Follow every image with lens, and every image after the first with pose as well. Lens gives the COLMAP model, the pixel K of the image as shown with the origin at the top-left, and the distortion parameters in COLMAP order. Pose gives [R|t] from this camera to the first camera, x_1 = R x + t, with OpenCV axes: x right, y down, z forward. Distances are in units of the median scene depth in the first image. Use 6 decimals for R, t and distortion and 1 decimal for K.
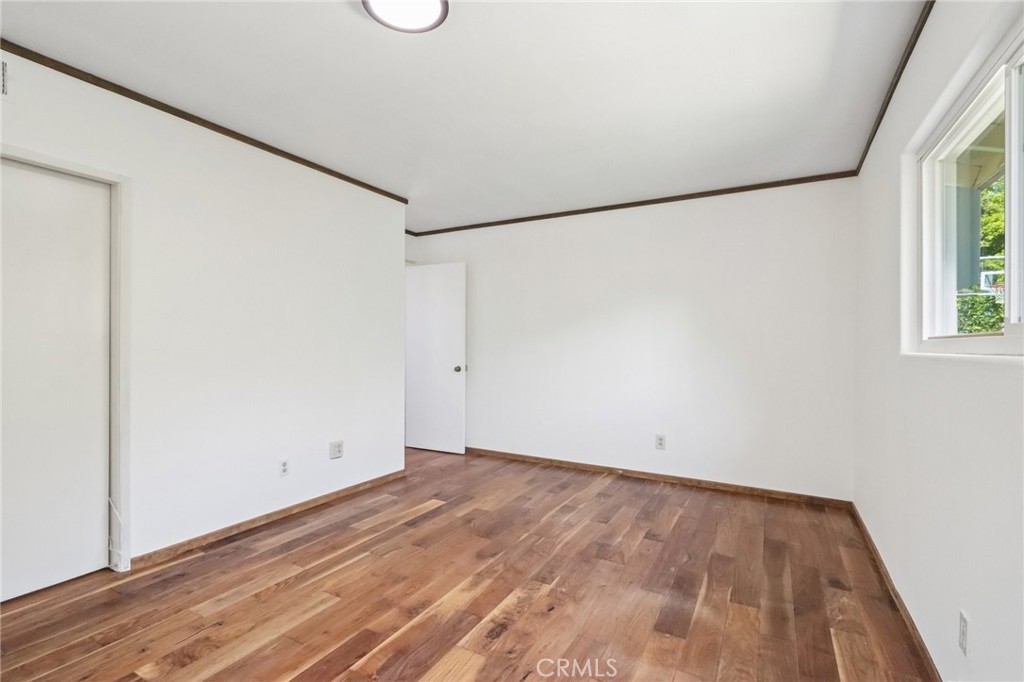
lens RADIAL K [[470.3, 0, 510.8], [0, 470.3, 342.5], [0, 0, 1]] dist [0.002385, -0.001544]
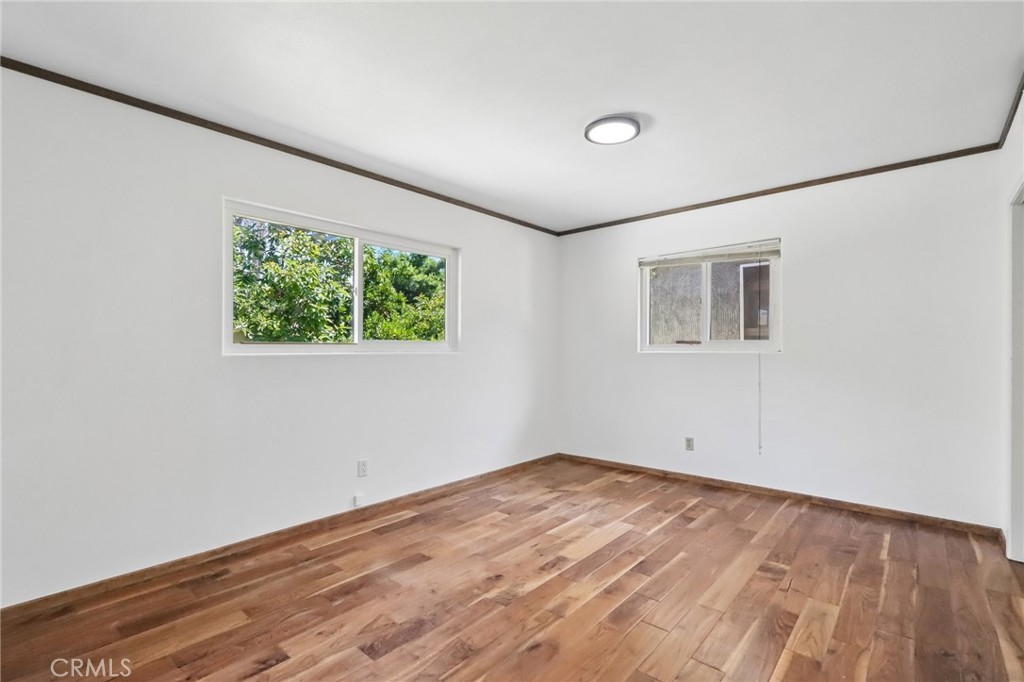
lens RADIAL K [[470.3, 0, 510.2], [0, 470.3, 343.6], [0, 0, 1]] dist [0.002385, -0.001544]
pose [[-0.977387, -0.004650, 0.211408, -0.179182], [-0.006323, 0.999954, -0.007235, -0.001082], [-0.211365, -0.008408, -0.977371, 2.055909]]
